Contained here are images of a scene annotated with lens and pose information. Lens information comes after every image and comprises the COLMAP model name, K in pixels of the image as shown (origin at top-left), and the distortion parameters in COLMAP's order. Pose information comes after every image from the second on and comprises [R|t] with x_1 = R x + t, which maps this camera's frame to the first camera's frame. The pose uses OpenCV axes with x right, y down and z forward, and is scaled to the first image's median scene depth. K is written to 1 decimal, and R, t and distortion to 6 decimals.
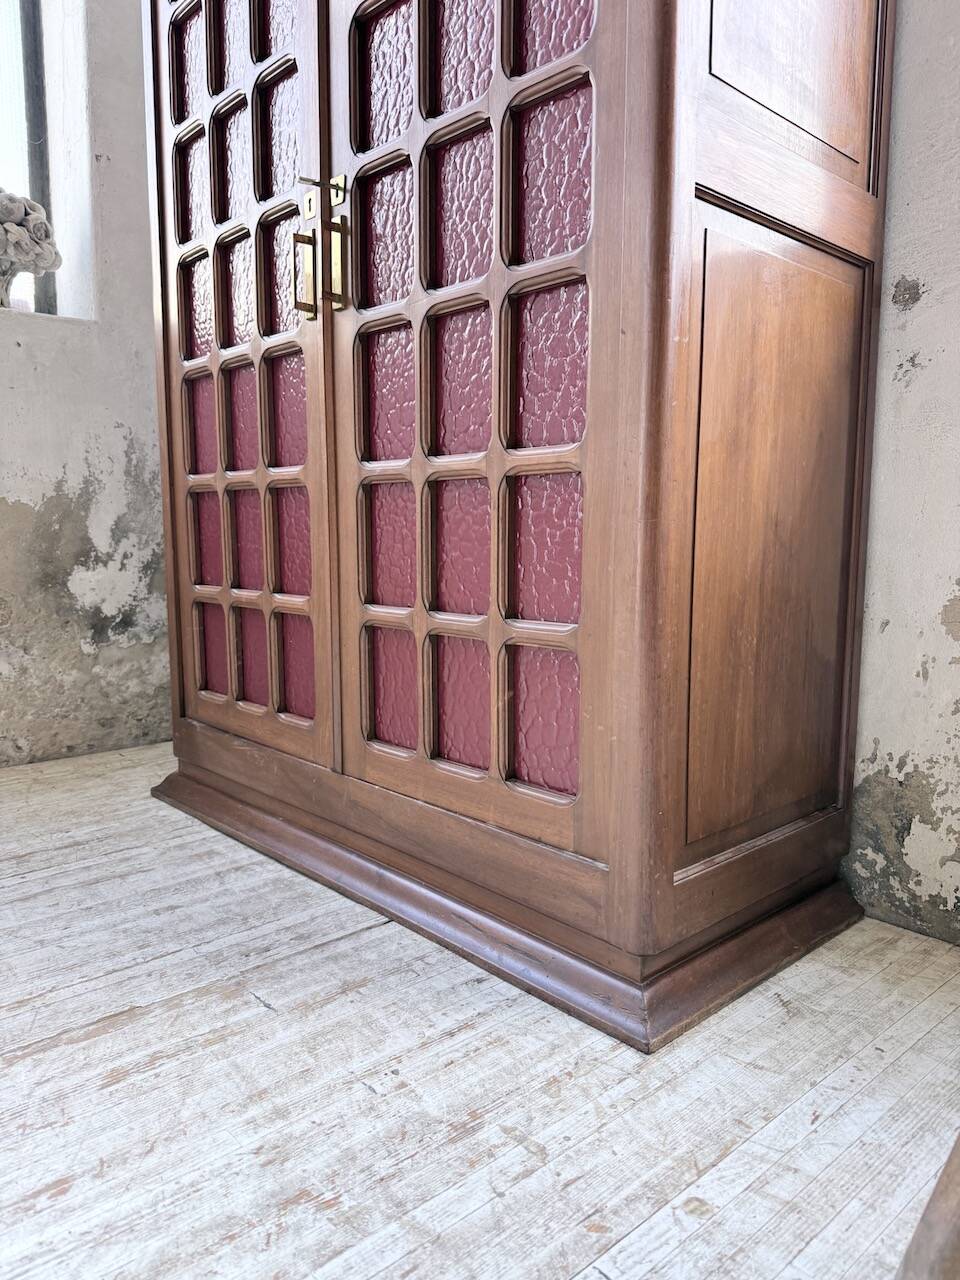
lens RADIAL K [[916.2, 0, 482.1], [0, 916.2, 644.5], [0, 0, 1]] dist [-0.009865, -0.001092]
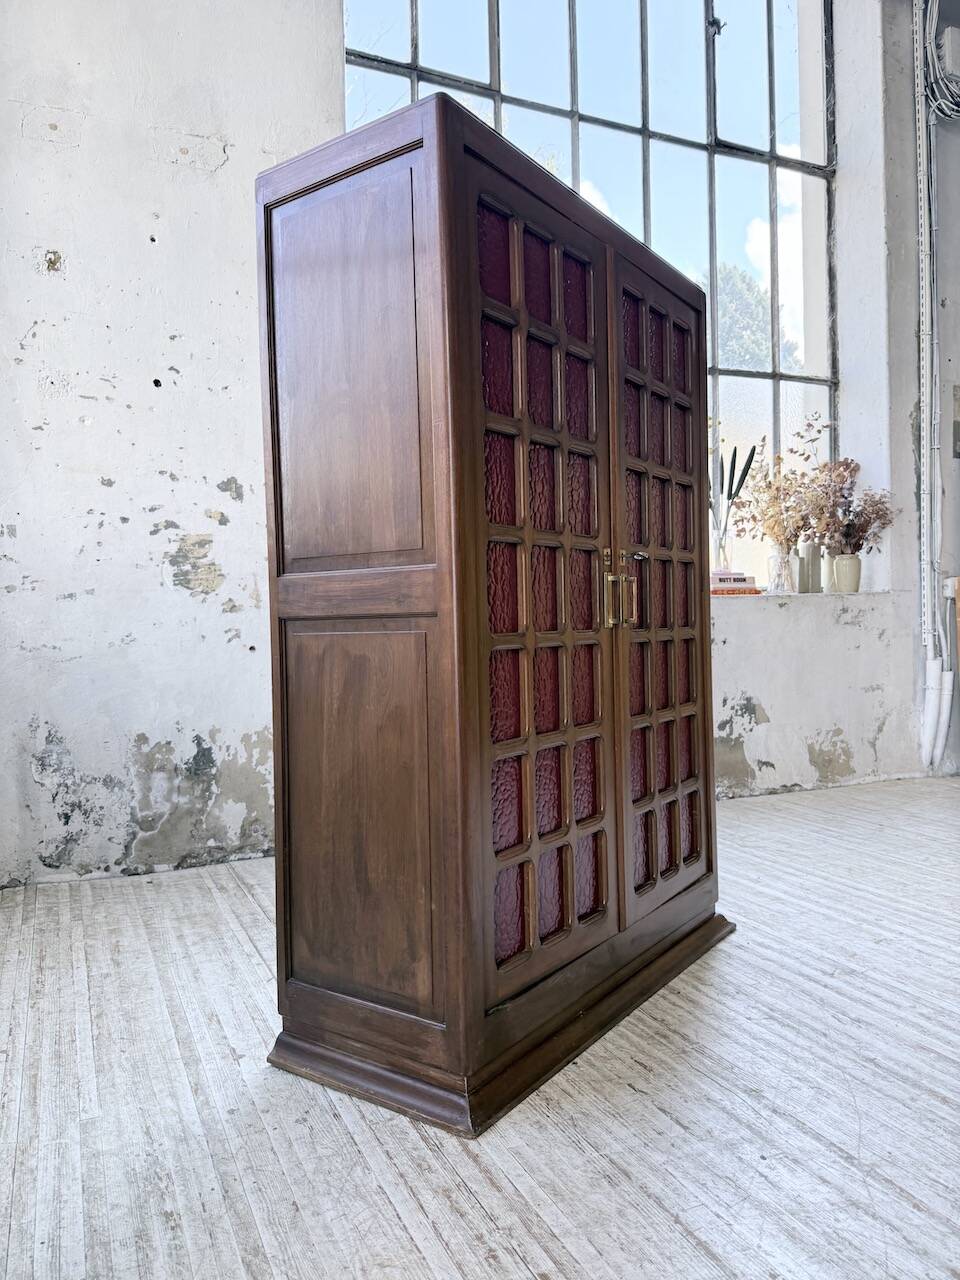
lens RADIAL K [[912.6, 0, 476.3], [0, 912.6, 637.5], [0, 0, 1]] dist [0.000167, -0.007073]
pose [[0.291171, -0.023939, 0.956372, -2.081250], [0.136879, 0.990444, -0.016881, -0.231493], [-0.946828, 0.135822, 0.291665, -0.259682]]
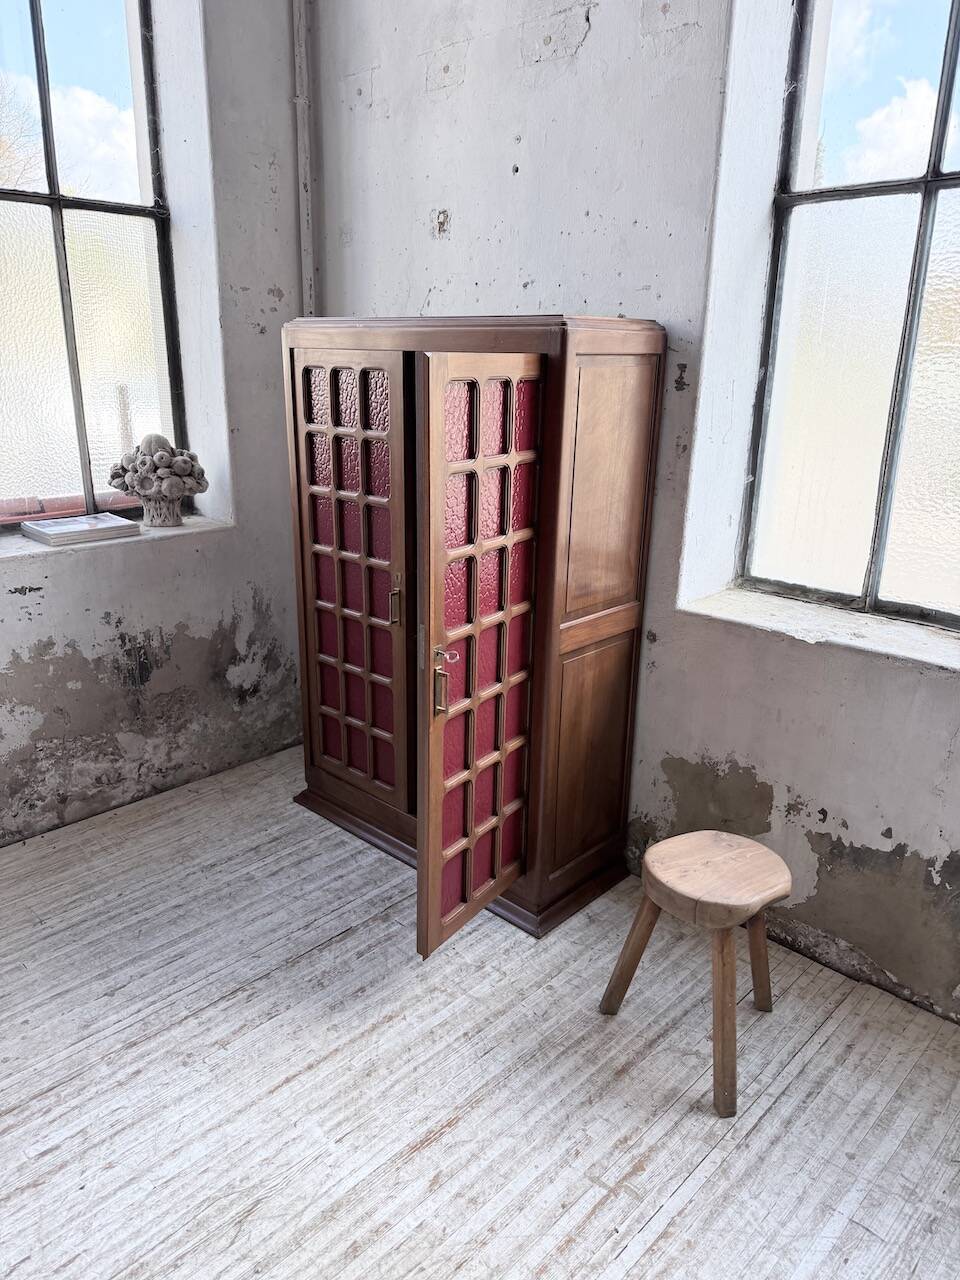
lens RADIAL K [[898.9, 0, 475.2], [0, 898.9, 643.4], [0, 0, 1]] dist [0.083822, -0.150276]
pose [[0.997277, -0.009600, 0.073113, -0.166907], [-0.004122, 0.982683, 0.185249, -0.758578], [-0.073625, -0.185046, 0.979968, -1.229109]]
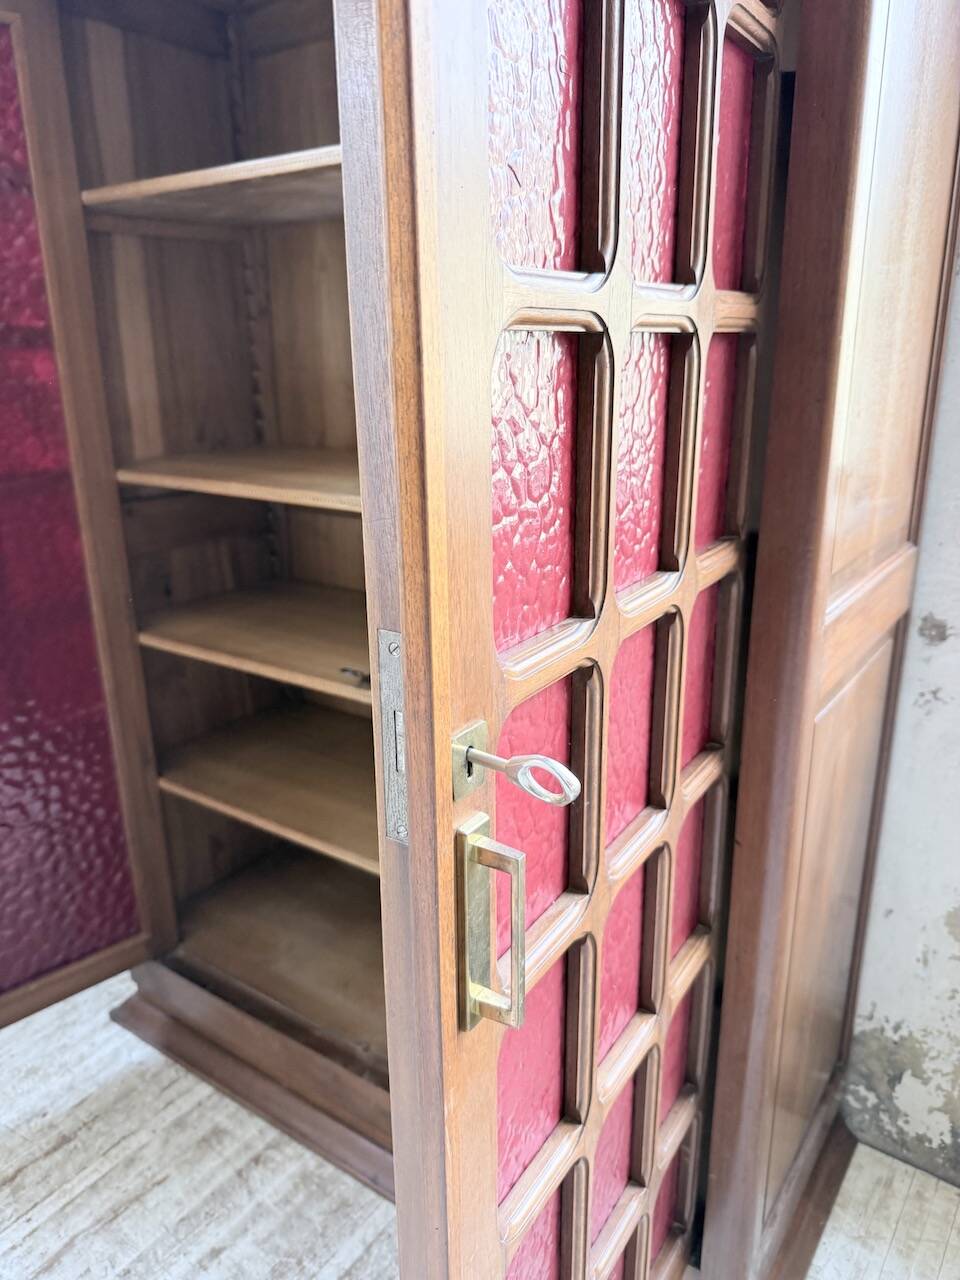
lens RADIAL K [[923.1, 0, 486.3], [0, 923.1, 647.4], [0, 0, 1]] dist [-0.012993, -0.006580]
pose [[0.976567, -0.079263, 0.200084, -0.209112], [0.040773, 0.981010, 0.189622, -0.543167], [-0.211315, -0.177021, 0.961254, 0.117682]]
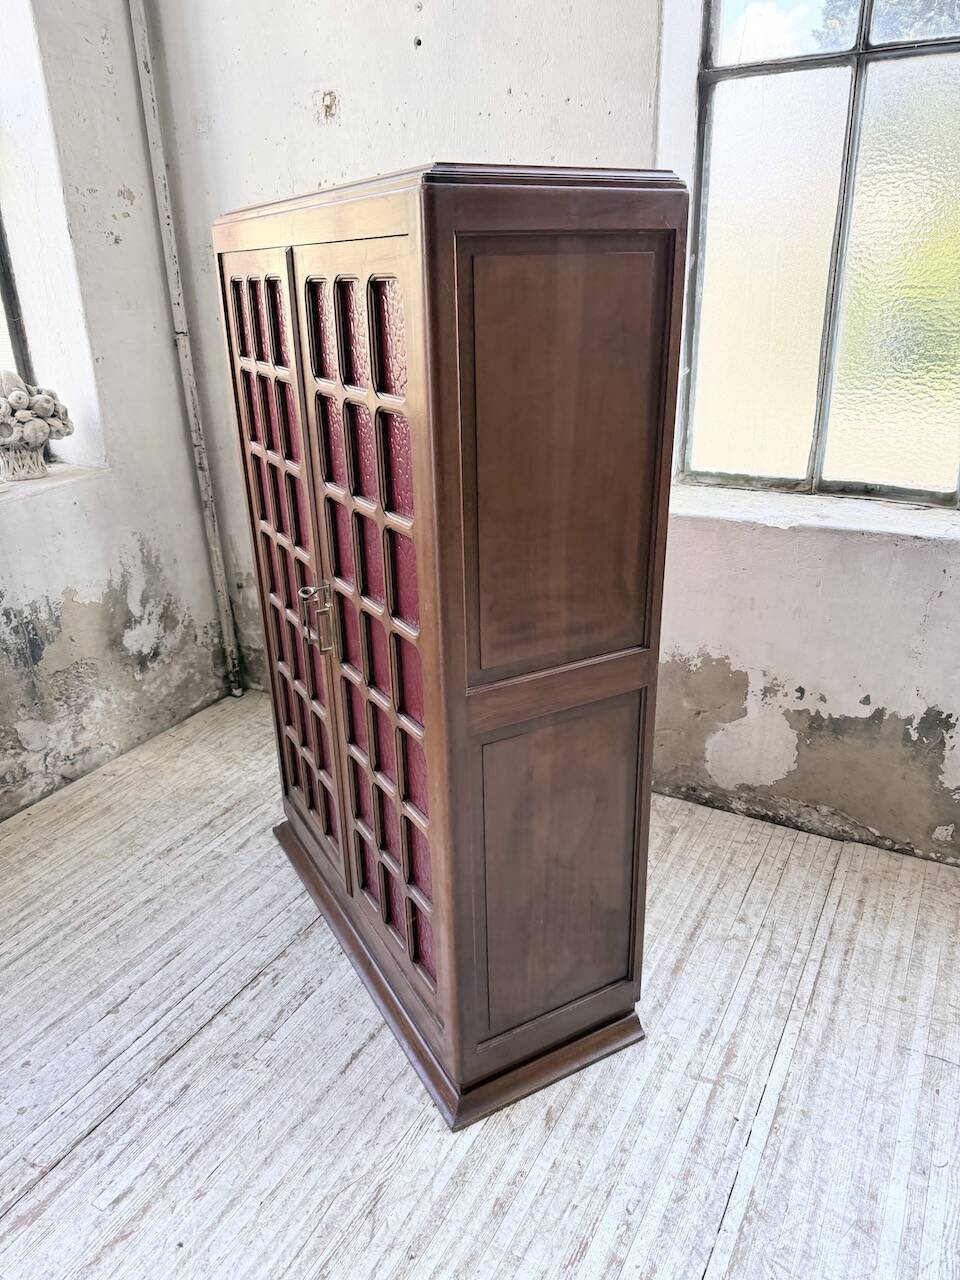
lens RADIAL K [[909.4, 0, 475.9], [0, 909.4, 641.6], [0, 0, 1]] dist [0.005131, -0.016772]
pose [[0.944803, -0.150726, 0.290909, -0.561553], [0.069181, 0.959655, 0.272536, -0.753008], [-0.320251, -0.237368, 0.917113, -1.039435]]
